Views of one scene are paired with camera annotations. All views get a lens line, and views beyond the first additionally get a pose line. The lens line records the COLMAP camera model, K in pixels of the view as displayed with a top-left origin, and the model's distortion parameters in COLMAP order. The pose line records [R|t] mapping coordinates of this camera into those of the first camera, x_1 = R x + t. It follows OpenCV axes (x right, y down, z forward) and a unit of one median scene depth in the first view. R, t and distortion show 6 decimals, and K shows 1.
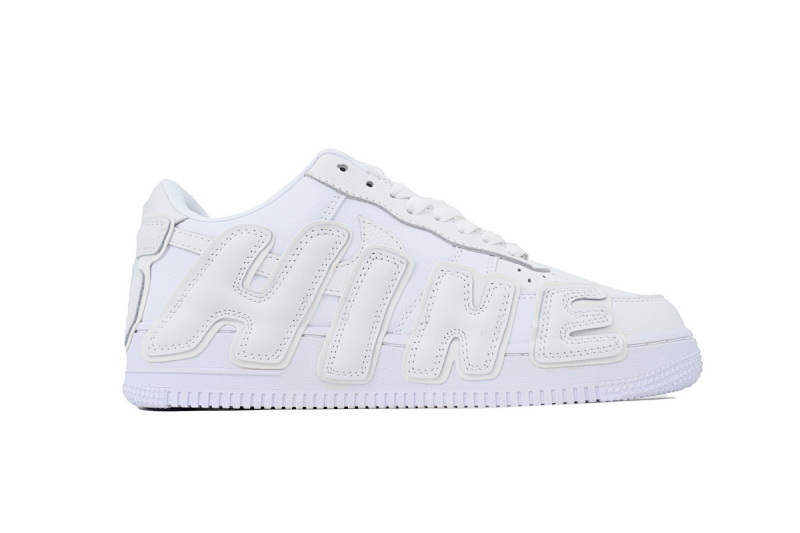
lens RADIAL K [[815.4, 0, 400.0], [0, 815.4, 266.5], [0, 0, 1]] dist [-0.006046, -0.002423]
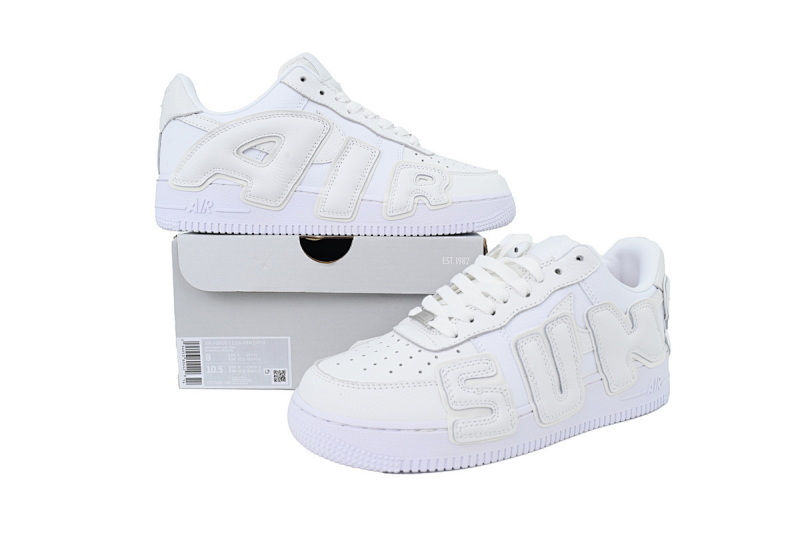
lens RADIAL K [[604.5, 0, 400.0], [0, 604.5, 266.5], [0, 0, 1]] dist [0.003980, 0.000362]
pose [[0.985994, 0.016719, 0.165938, -0.079748], [-0.051564, 0.976775, 0.207973, -0.023944], [-0.158607, -0.213616, 0.963956, -0.202374]]
